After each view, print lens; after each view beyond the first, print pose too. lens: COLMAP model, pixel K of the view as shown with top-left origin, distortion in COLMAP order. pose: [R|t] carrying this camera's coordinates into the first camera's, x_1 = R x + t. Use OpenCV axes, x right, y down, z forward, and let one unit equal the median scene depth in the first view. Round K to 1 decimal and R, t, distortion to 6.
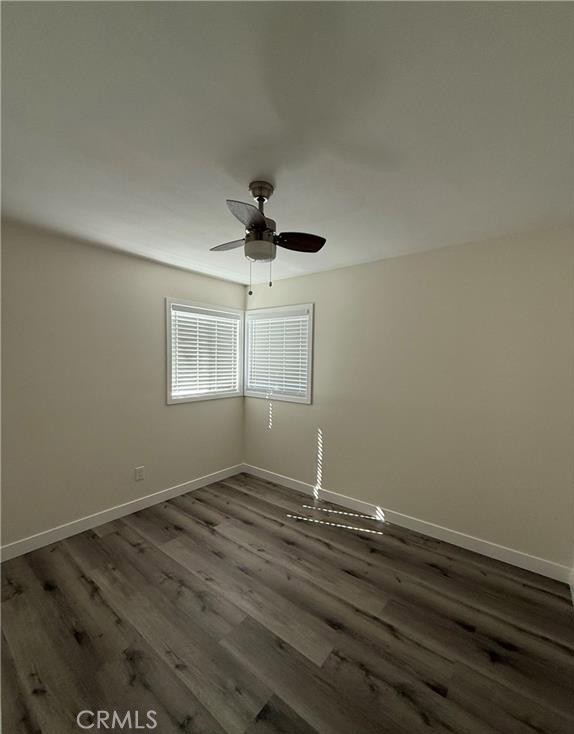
lens RADIAL K [[314.8, 0, 282.9], [0, 314.8, 374.5], [0, 0, 1]] dist [-0.016764, -0.000026]
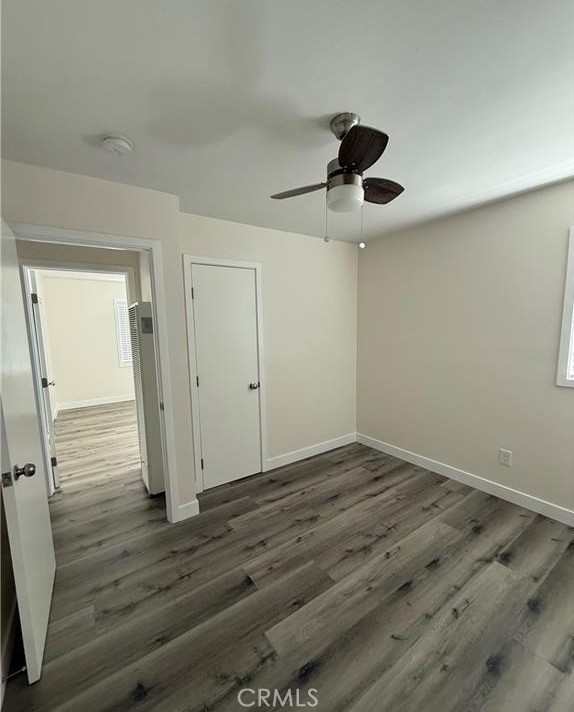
lens RADIAL K [[306.0, 0, 282.2], [0, 306.0, 351.7], [0, 0, 1]] dist [0.002184, 0.000134]
pose [[-0.312259, 0.073695, -0.947134, 0.685266], [-0.024832, 0.996013, 0.085686, -0.032705], [0.949672, 0.050276, -0.309184, 0.925912]]
